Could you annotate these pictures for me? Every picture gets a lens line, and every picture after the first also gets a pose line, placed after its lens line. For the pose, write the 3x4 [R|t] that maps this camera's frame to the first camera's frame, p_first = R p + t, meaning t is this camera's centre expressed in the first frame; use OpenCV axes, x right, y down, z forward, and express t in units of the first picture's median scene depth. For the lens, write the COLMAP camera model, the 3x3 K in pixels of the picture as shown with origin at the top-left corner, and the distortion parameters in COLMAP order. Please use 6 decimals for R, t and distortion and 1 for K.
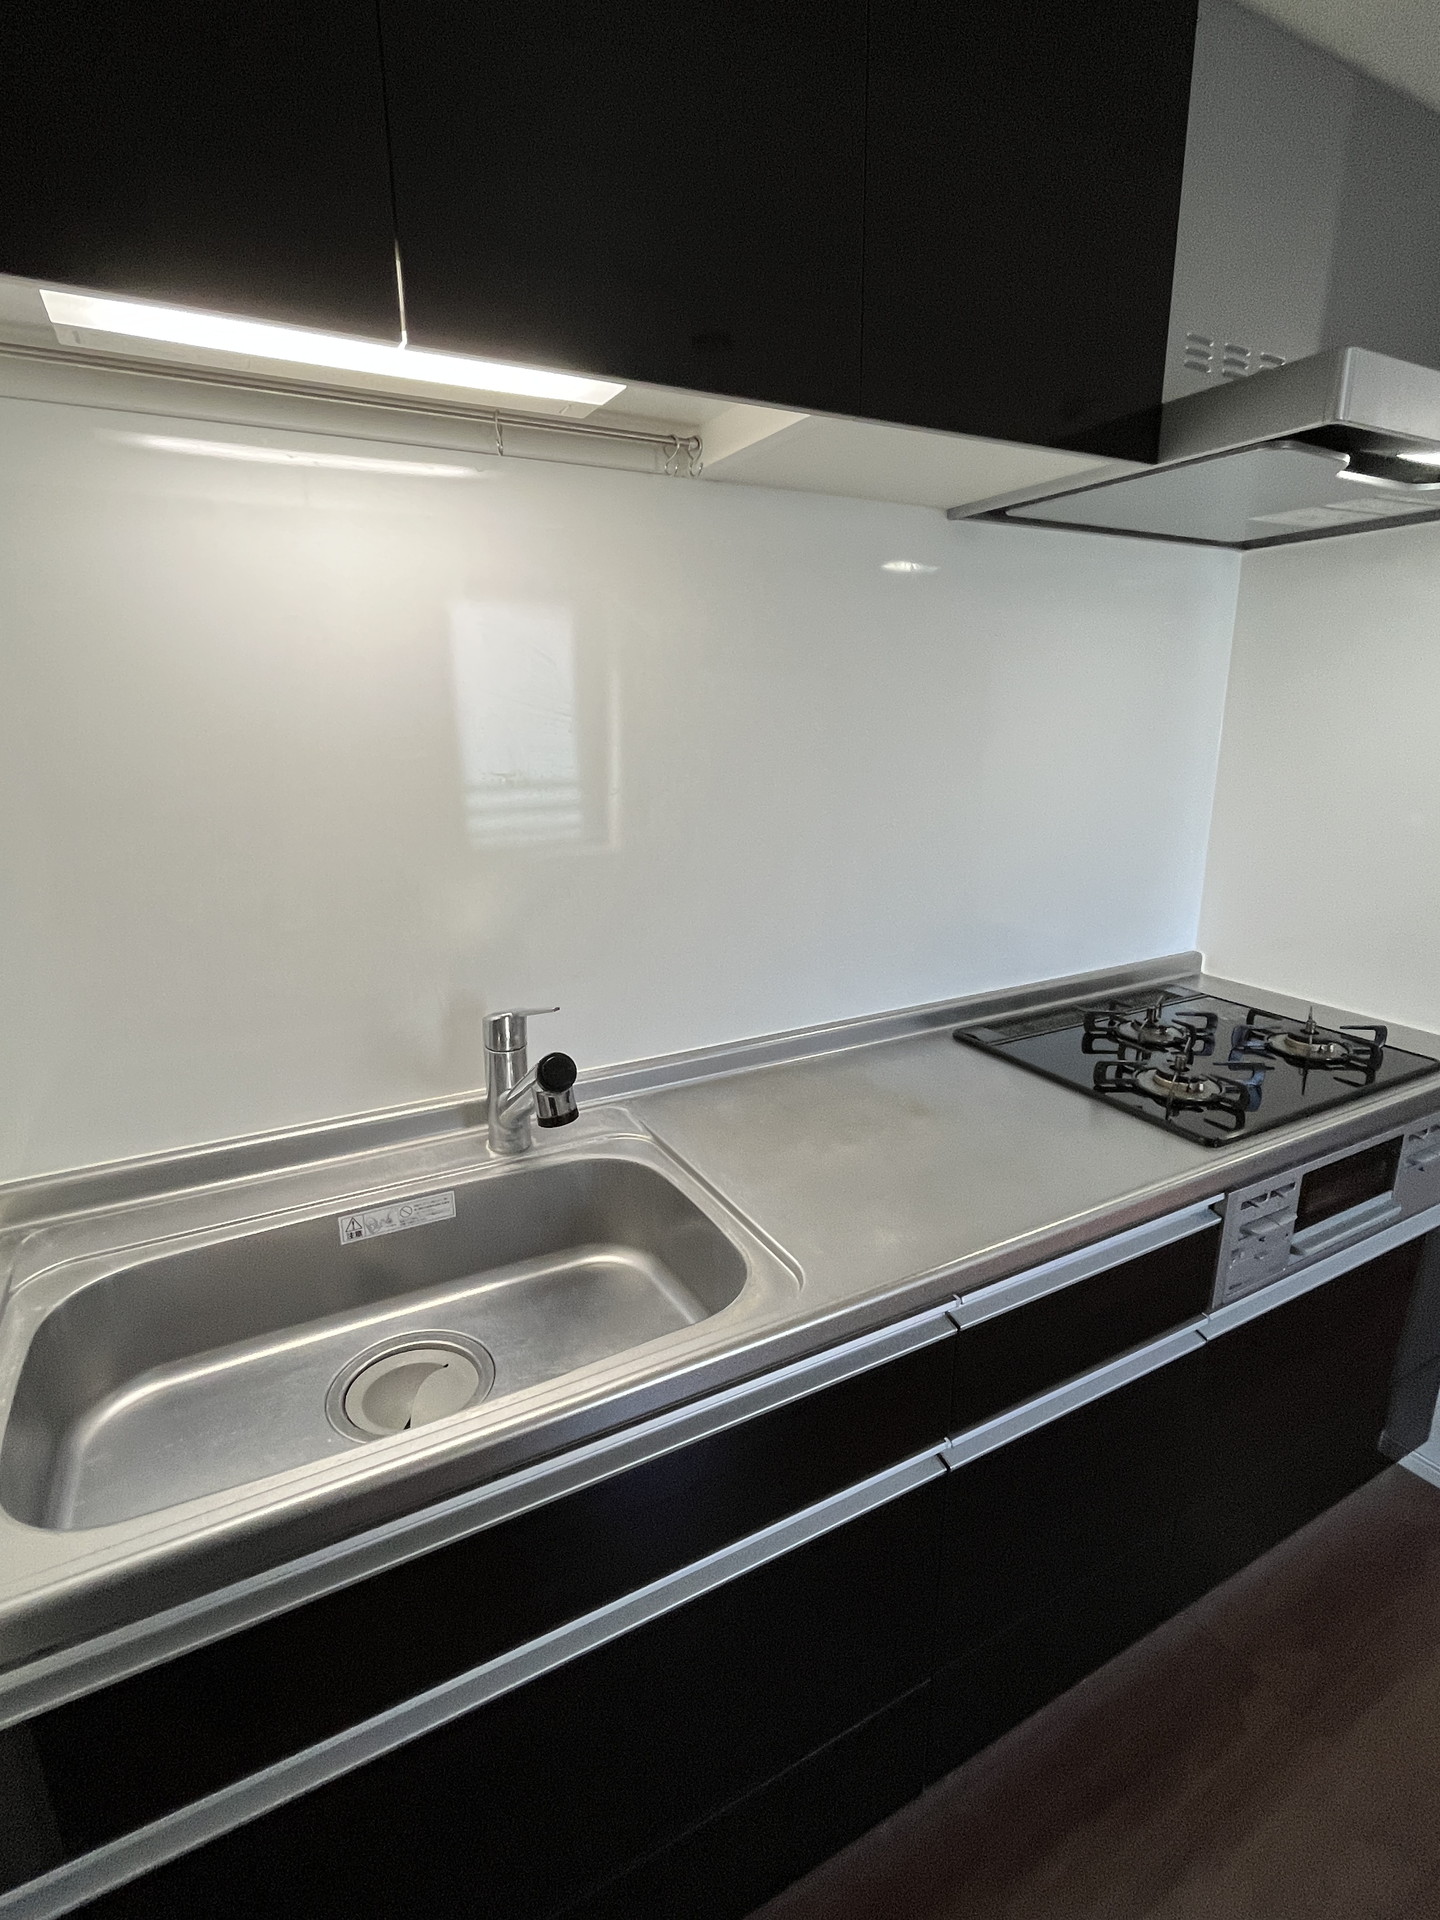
lens RADIAL K [[951.4, 0, 729.5], [0, 951.4, 960.4], [0, 0, 1]] dist [-0.003330, -0.001200]
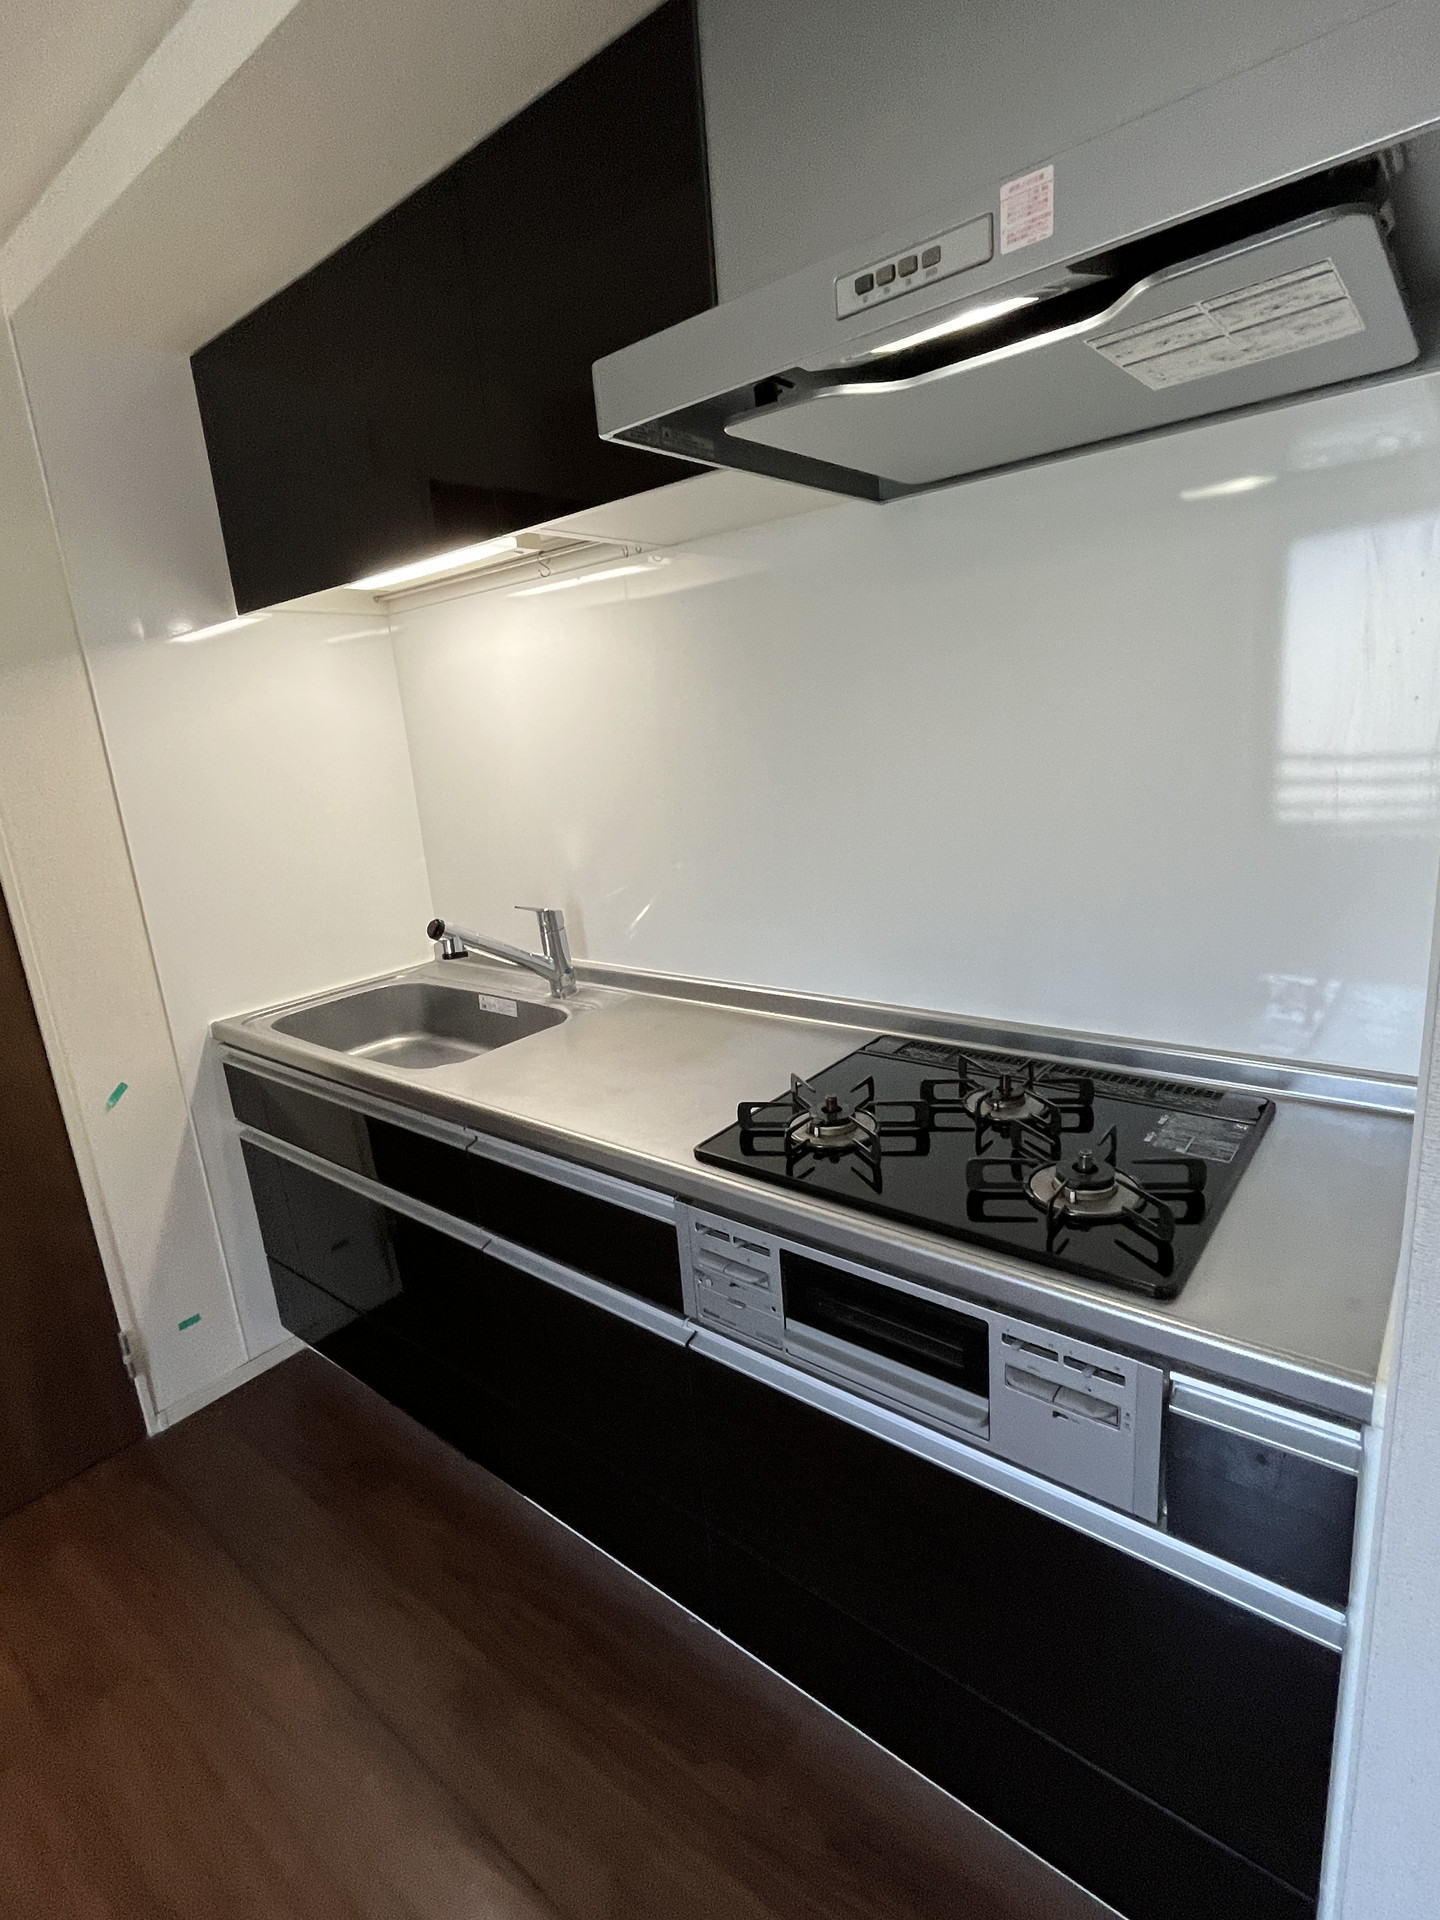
lens RADIAL K [[951.4, 0, 708.8], [0, 951.4, 960.7], [0, 0, 1]] dist [-0.003330, -0.001200]
pose [[0.363548, 0.209028, -0.907822, 1.113377], [-0.161879, 0.973851, 0.159405, -0.134646], [0.917403, 0.089006, 0.387879, 0.491912]]
